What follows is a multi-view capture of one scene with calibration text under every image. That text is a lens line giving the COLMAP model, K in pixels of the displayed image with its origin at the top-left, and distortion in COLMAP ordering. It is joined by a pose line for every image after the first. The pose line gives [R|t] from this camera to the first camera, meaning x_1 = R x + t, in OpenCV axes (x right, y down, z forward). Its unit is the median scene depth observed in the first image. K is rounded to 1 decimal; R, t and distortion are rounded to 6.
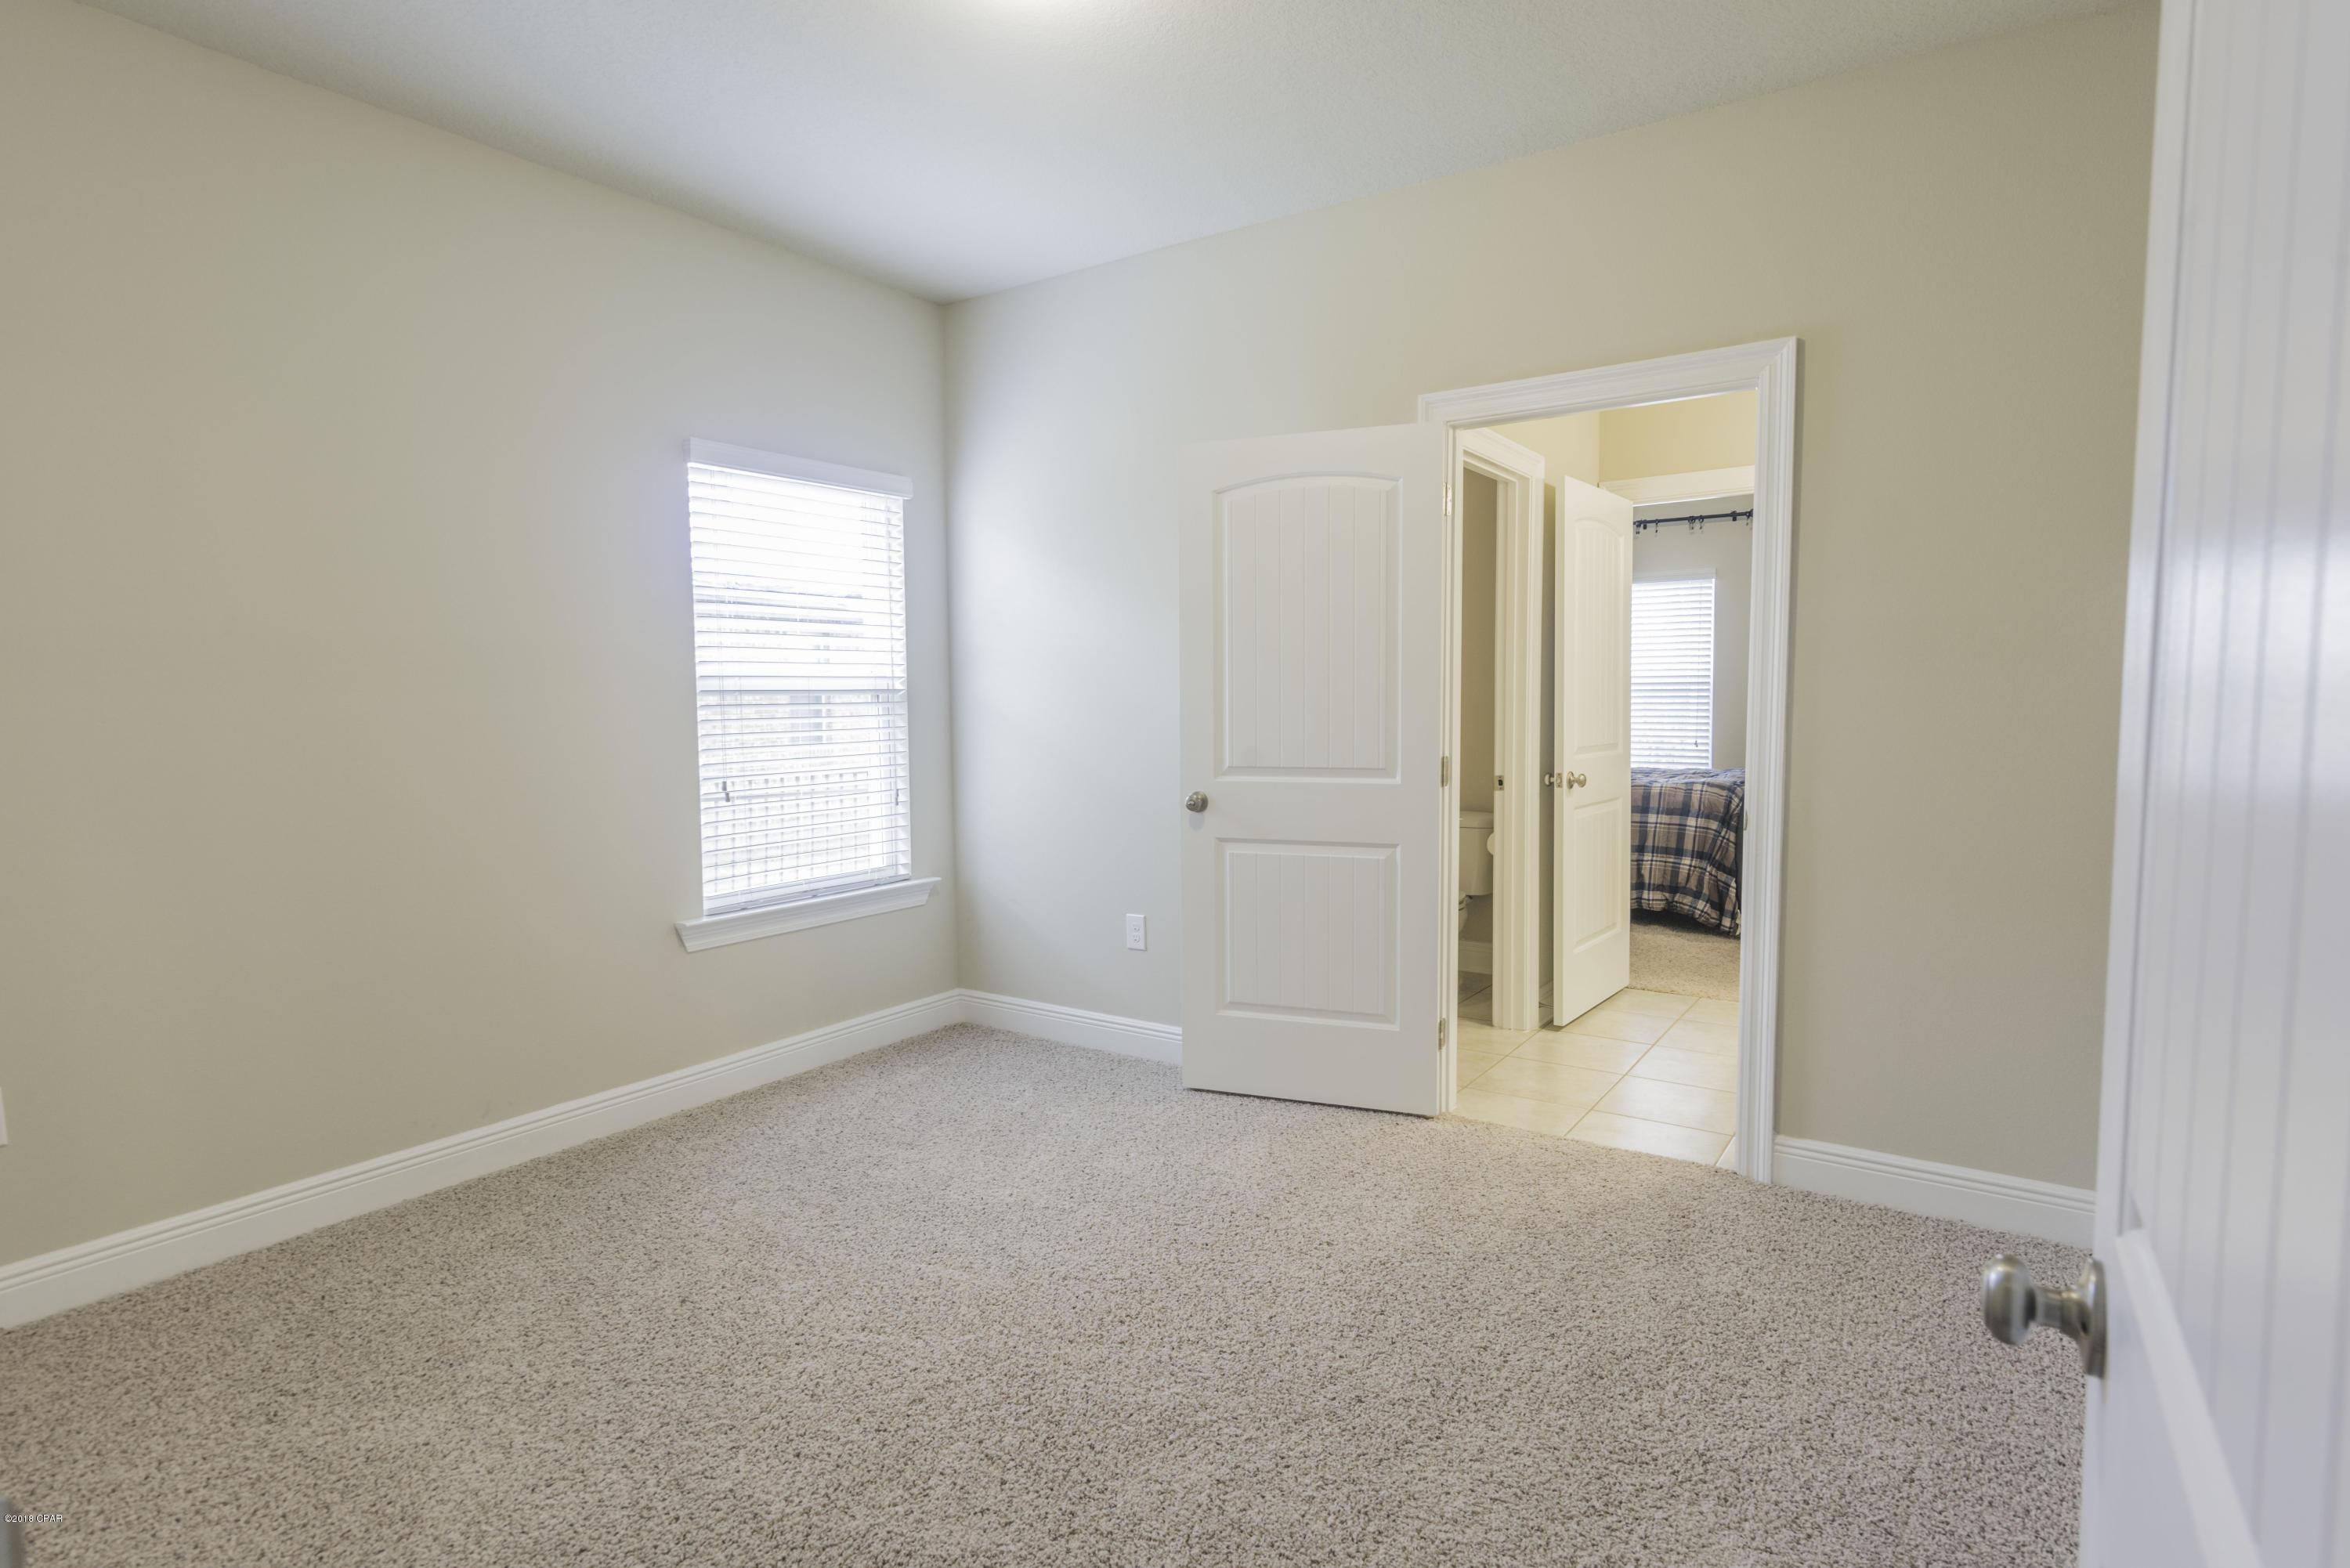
lens RADIAL K [[1267.2, 0, 1172.3], [0, 1267.2, 787.9], [0, 0, 1]] dist [0.004058, 0.000139]
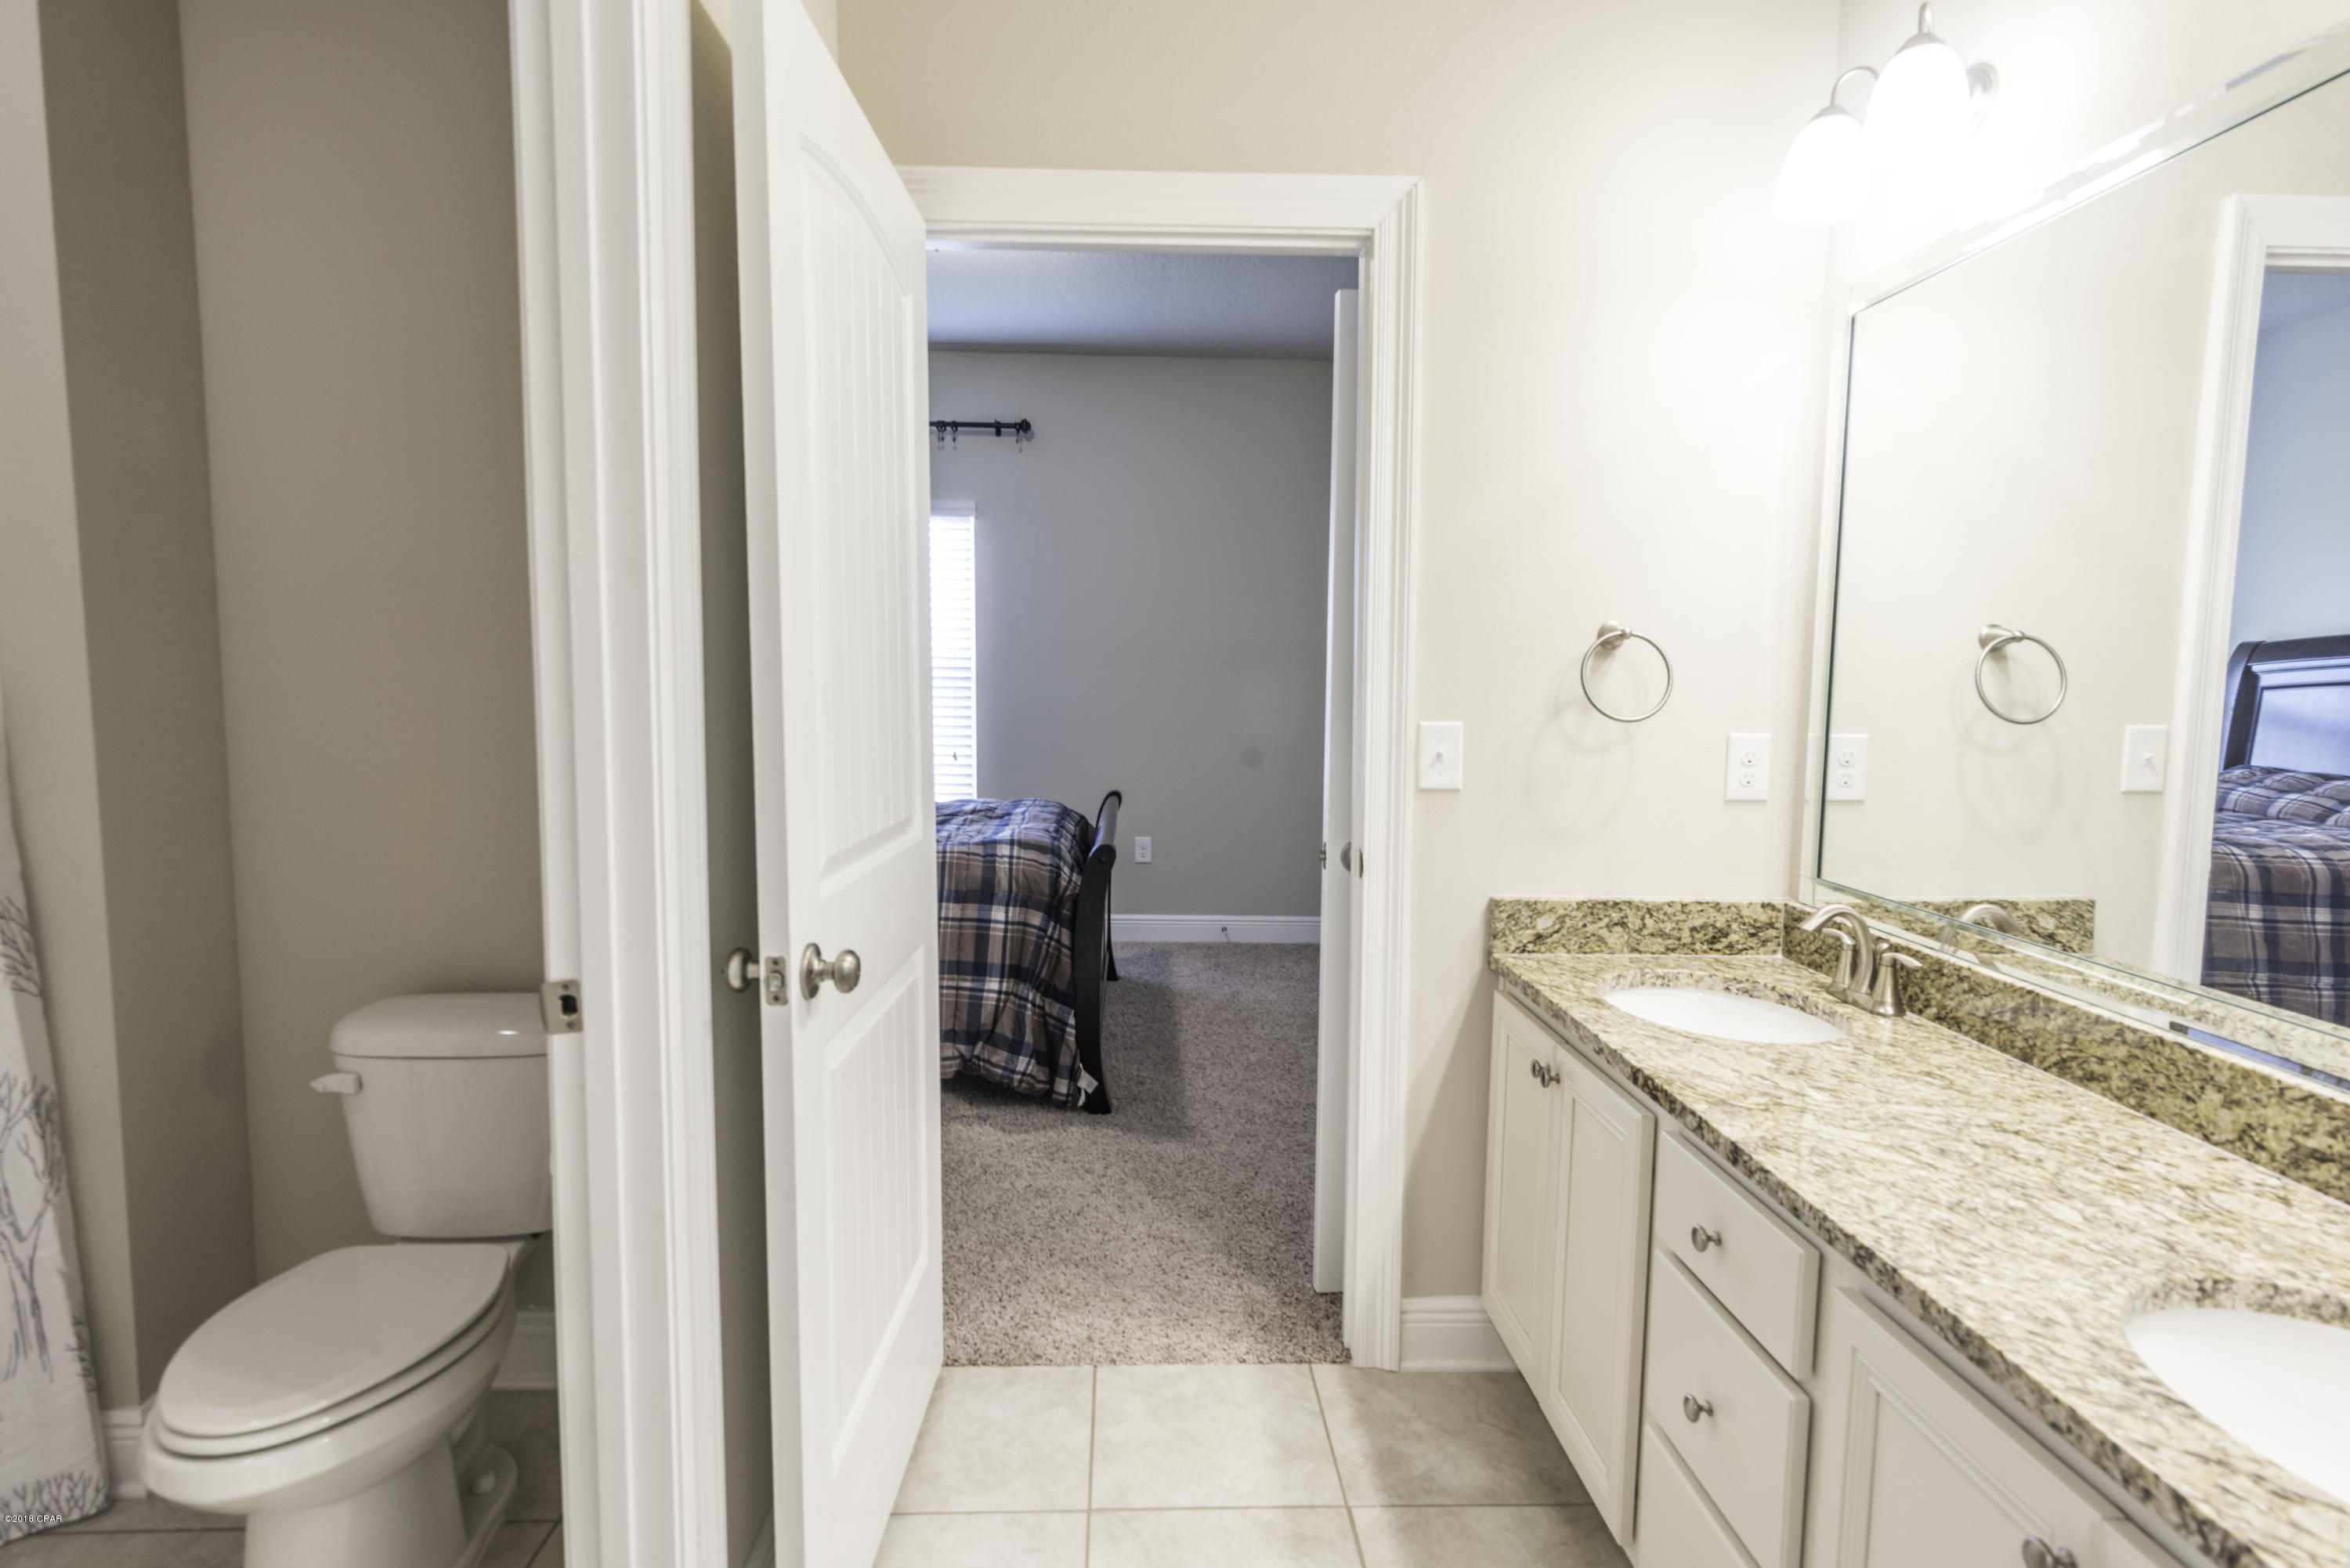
lens RADIAL K [[1267.2, 0, 1173.4], [0, 1267.2, 791.3], [0, 0, 1]] dist [0.004058, 0.000139]
pose [[0.815145, -0.034203, 0.578247, 0.149377], [0.024561, 0.999398, 0.024490, -0.040221], [-0.578737, -0.005761, 0.815494, 0.499094]]
